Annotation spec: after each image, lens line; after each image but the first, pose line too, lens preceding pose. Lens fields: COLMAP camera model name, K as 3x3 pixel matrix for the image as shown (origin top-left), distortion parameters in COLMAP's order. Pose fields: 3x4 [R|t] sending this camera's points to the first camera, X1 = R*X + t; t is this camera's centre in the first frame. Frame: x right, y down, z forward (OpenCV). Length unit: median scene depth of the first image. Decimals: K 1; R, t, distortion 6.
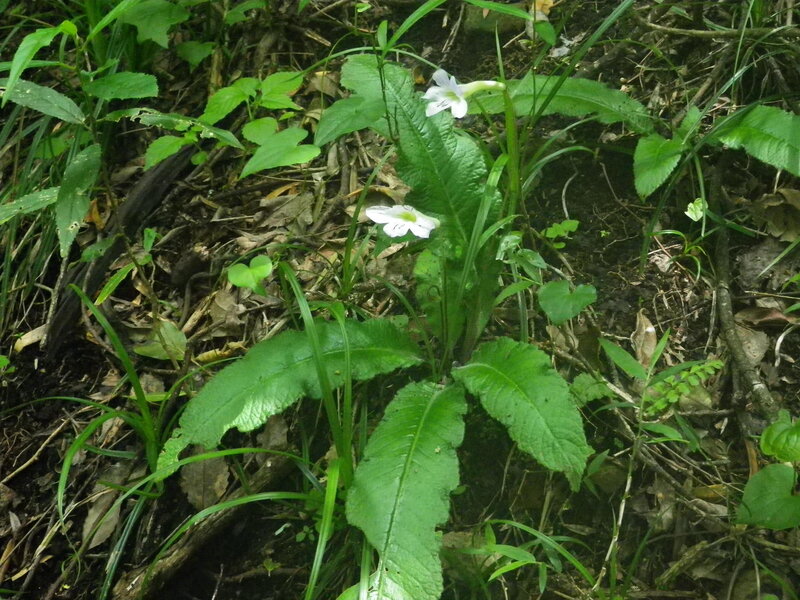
lens RADIAL K [[969.8, 0, 400.0], [0, 969.8, 300.0], [0, 0, 1]] dist [0.006070, 0.049129]
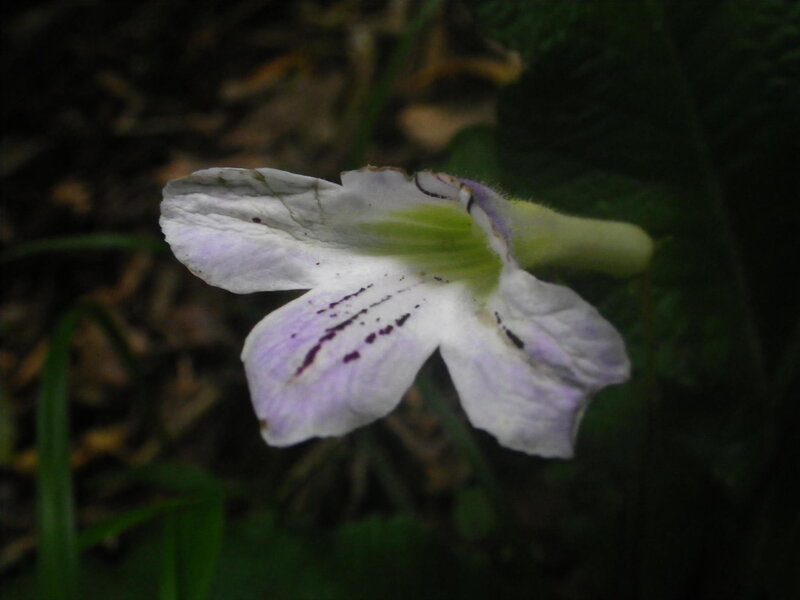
lens RADIAL K [[969.8, 0, 400.0], [0, 969.8, 300.0], [0, 0, 1]] dist [0.006070, 0.049129]
pose [[0.983647, 0.075491, -0.163523, 0.022530], [-0.056449, 0.991394, 0.118118, -0.082785], [0.171033, -0.106955, 0.979443, 0.743993]]
